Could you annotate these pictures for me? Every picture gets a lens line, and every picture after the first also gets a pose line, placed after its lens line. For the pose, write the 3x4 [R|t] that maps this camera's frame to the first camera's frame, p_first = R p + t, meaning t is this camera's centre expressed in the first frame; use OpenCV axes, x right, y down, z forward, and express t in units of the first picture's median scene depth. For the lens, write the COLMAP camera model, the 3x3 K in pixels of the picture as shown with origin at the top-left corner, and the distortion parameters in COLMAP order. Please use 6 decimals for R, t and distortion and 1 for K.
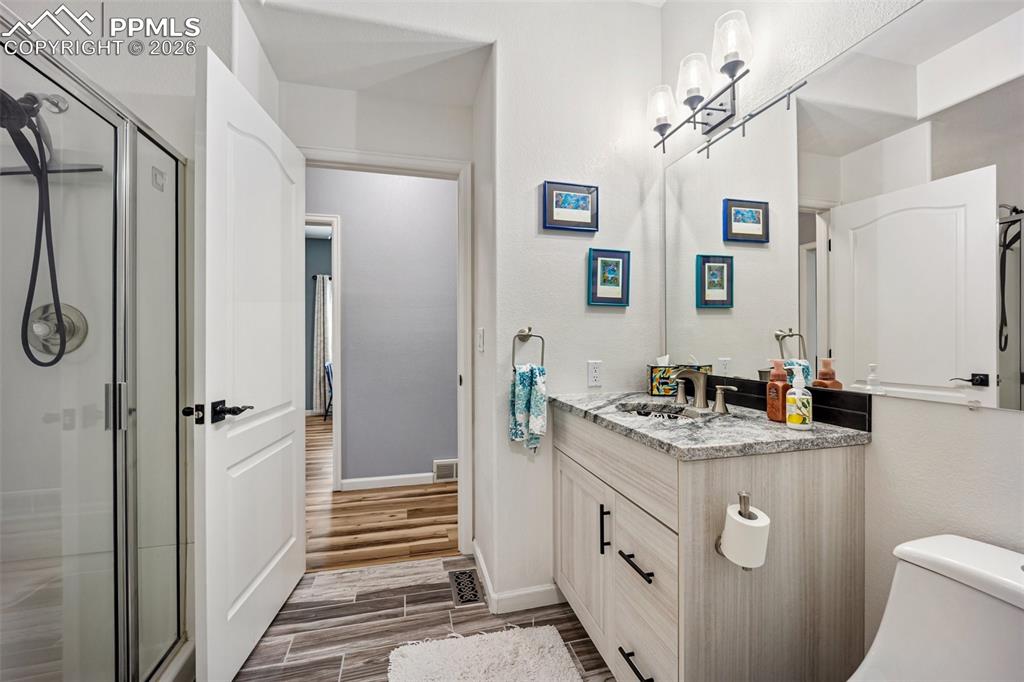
lens RADIAL K [[416.3, 0, 512.9], [0, 416.3, 345.0], [0, 0, 1]] dist [-0.016959, -0.000063]
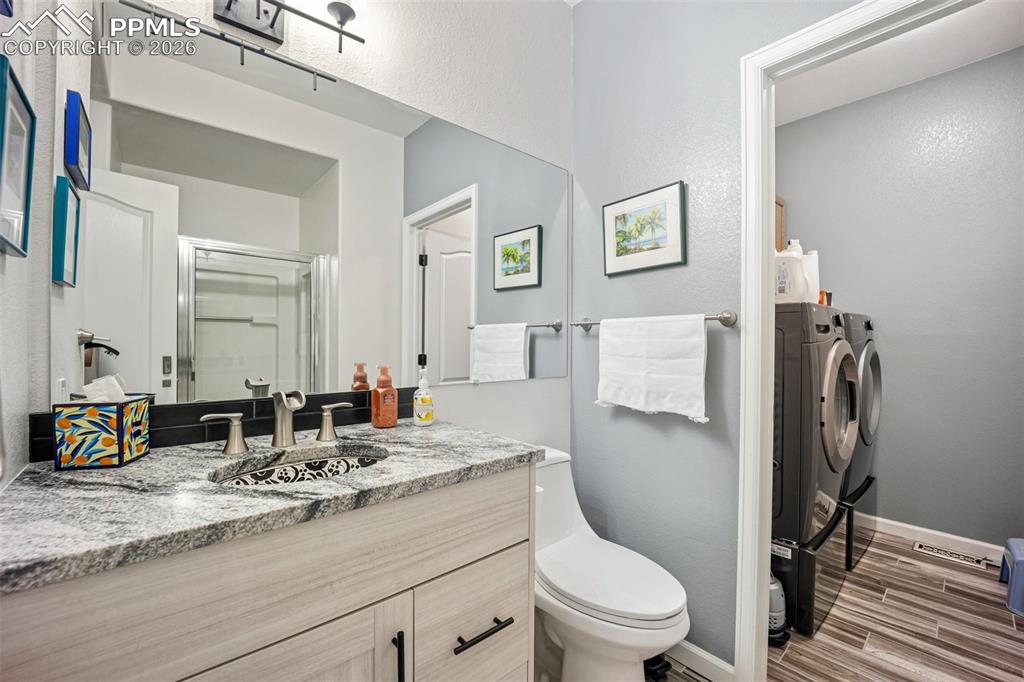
lens RADIAL K [[416.3, 0, 512.9], [0, 416.3, 345.0], [0, 0, 1]] dist [-0.016959, -0.000063]
pose [[-0.454833, -0.003024, 0.890571, -0.344000], [0.004860, 0.999971, 0.005877, -0.016721], [-0.890563, 0.007001, -0.454805, 1.056511]]
